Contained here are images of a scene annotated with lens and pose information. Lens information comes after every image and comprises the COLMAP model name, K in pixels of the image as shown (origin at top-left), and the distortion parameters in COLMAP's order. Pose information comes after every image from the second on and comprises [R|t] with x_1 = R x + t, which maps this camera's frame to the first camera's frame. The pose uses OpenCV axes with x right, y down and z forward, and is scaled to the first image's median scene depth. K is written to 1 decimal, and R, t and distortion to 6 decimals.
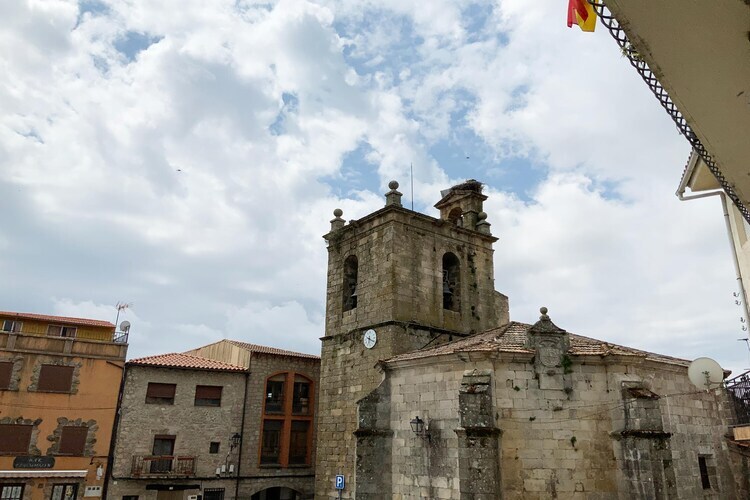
lens RADIAL K [[602.7, 0, 375.0], [0, 602.7, 250.0], [0, 0, 1]] dist [0.034236, -0.060201]
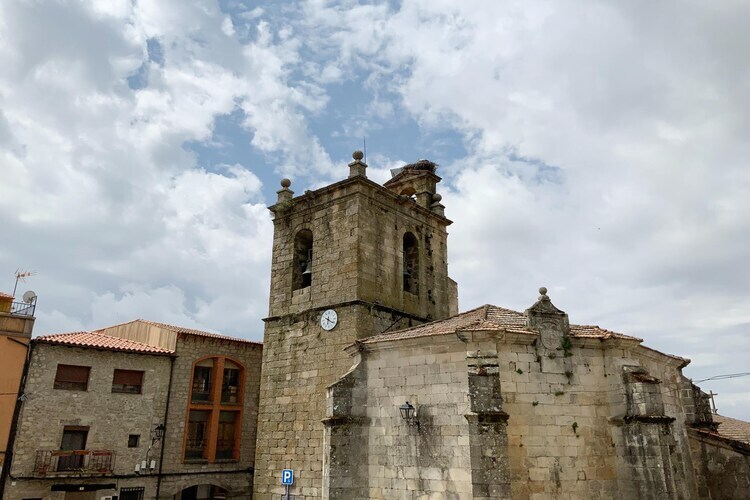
lens RADIAL K [[602.7, 0, 375.0], [0, 602.7, 250.0], [0, 0, 1]] dist [0.034236, -0.060201]
pose [[0.978096, 0.053459, 0.201174, -0.124785], [-0.054758, 0.998499, 0.000893, 0.036171], [-0.200824, -0.011889, 0.979555, 0.090237]]
